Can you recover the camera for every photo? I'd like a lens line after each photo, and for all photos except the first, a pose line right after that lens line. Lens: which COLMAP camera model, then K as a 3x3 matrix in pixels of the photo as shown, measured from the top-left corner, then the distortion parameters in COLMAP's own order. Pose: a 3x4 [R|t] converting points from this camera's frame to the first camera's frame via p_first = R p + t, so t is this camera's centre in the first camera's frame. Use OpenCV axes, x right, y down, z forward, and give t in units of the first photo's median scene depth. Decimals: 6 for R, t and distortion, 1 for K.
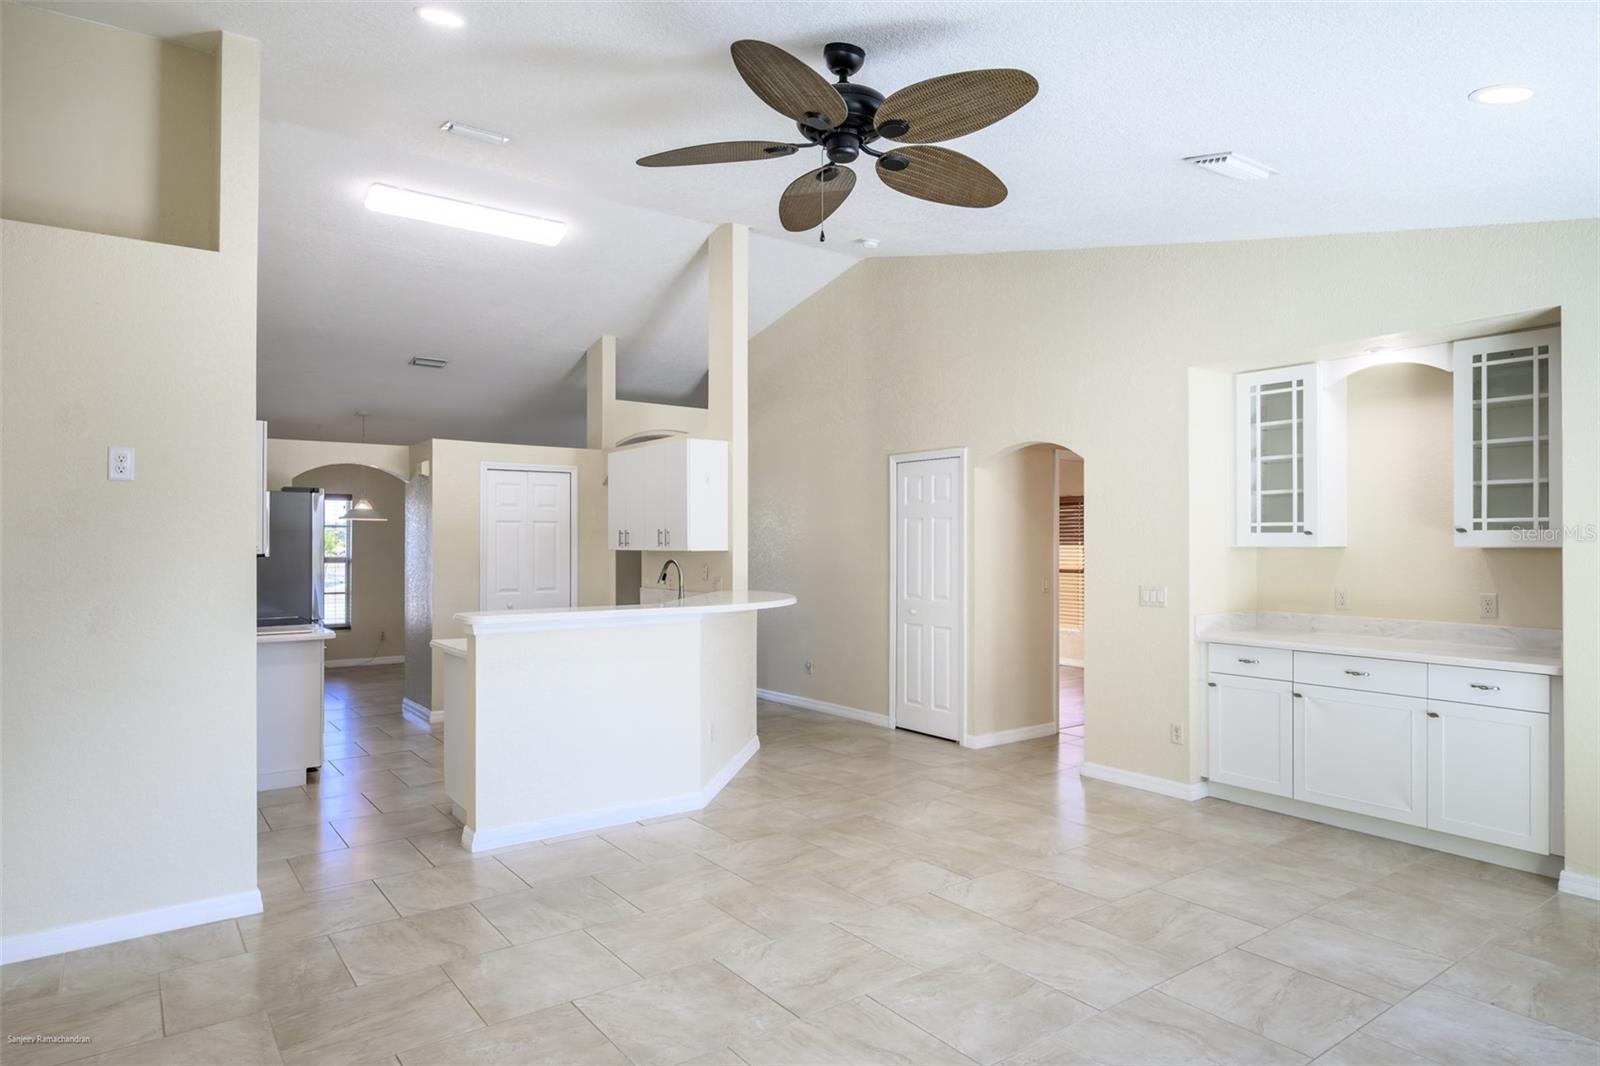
lens RADIAL K [[930.8, 0, 800.0], [0, 930.8, 533.0], [0, 0, 1]] dist [0.000776, 0.000537]
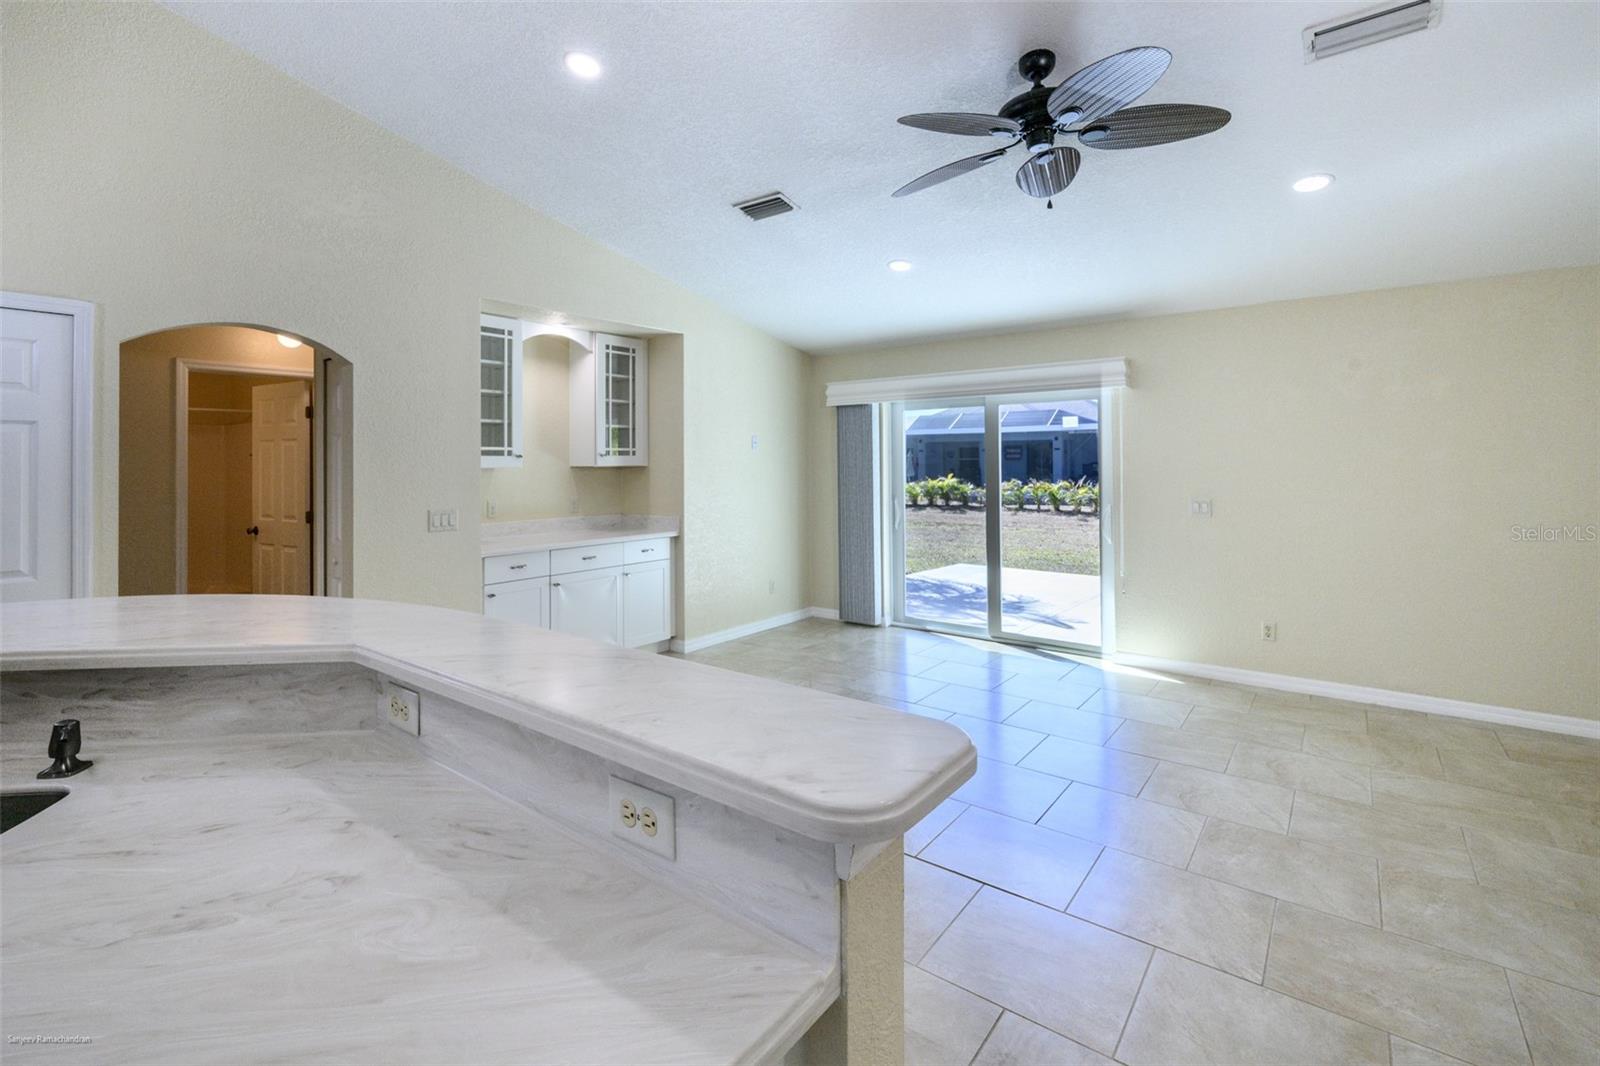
lens RADIAL K [[676.7, 0, 798.4], [0, 676.7, 456.0], [0, 0, 1]] dist [0.000568, 0.000079]
pose [[-0.230433, 0.010509, 0.973031, -0.309028], [-0.002118, 0.999934, -0.011301, 0.006654], [-0.973086, -0.004665, -0.230396, 0.631911]]
